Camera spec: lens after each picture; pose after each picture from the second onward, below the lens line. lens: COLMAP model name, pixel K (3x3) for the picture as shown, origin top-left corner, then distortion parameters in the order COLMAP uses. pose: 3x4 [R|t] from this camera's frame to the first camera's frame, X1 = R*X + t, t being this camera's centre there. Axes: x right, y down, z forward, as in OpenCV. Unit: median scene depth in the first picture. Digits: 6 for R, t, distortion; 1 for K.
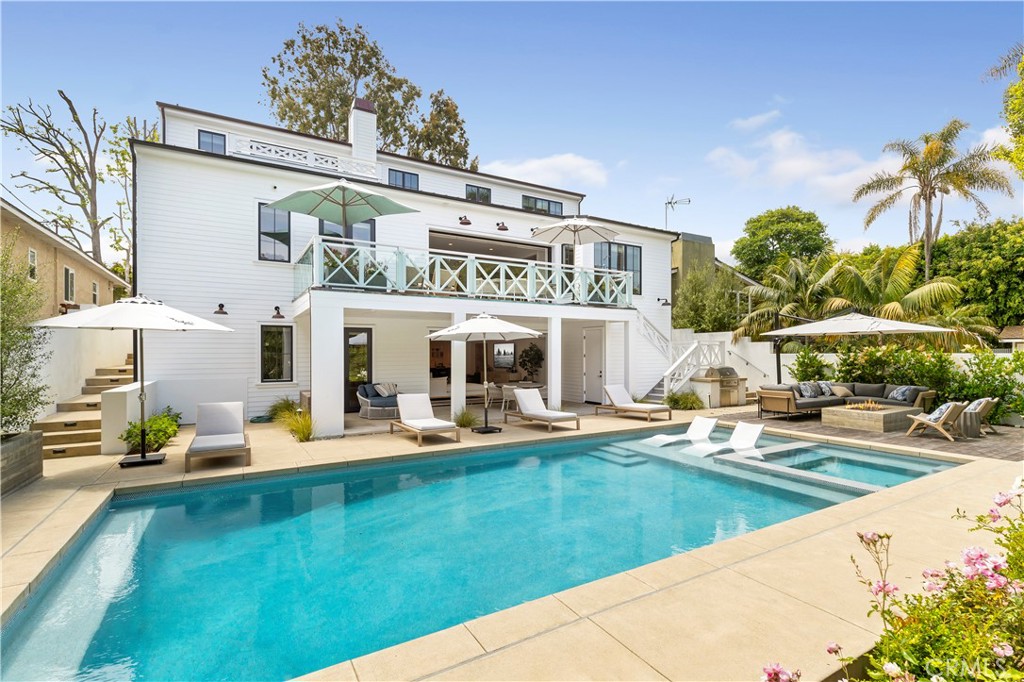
lens RADIAL K [[478.6, 0, 514.8], [0, 478.6, 358.0], [0, 0, 1]] dist [0.000986, 0.000041]
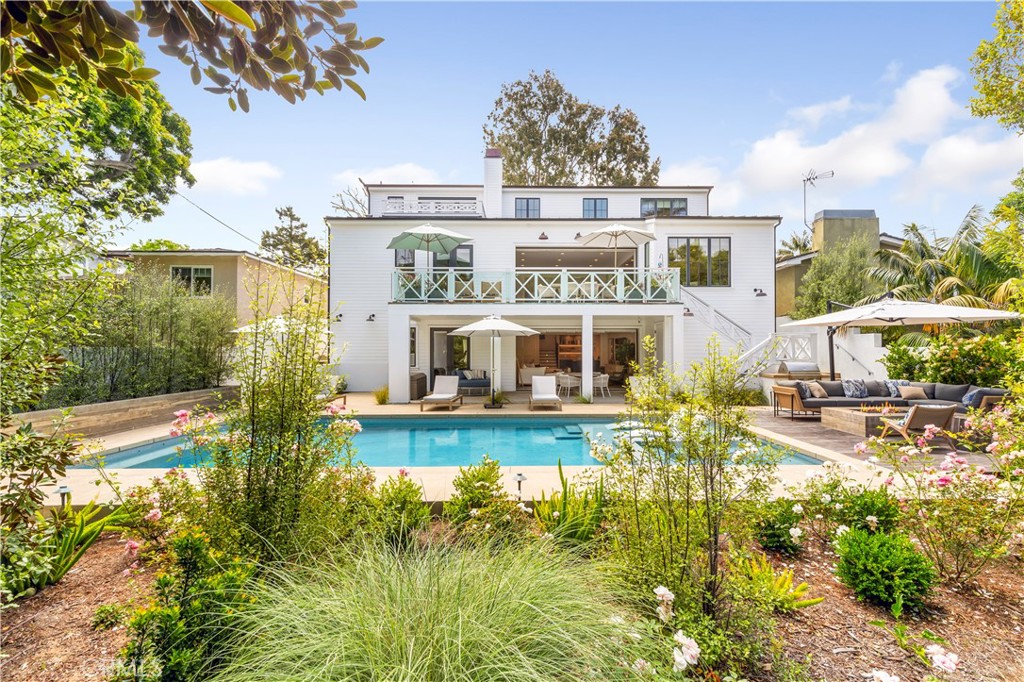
lens RADIAL K [[458.7, 0, 512.6], [0, 458.7, 343.9], [0, 0, 1]] dist [0.009685, -0.000233]
pose [[0.860934, -0.002530, -0.508711, 0.365590], [-0.007116, 0.999830, -0.017016, 0.003265], [0.508667, 0.018270, 0.860769, -0.024614]]
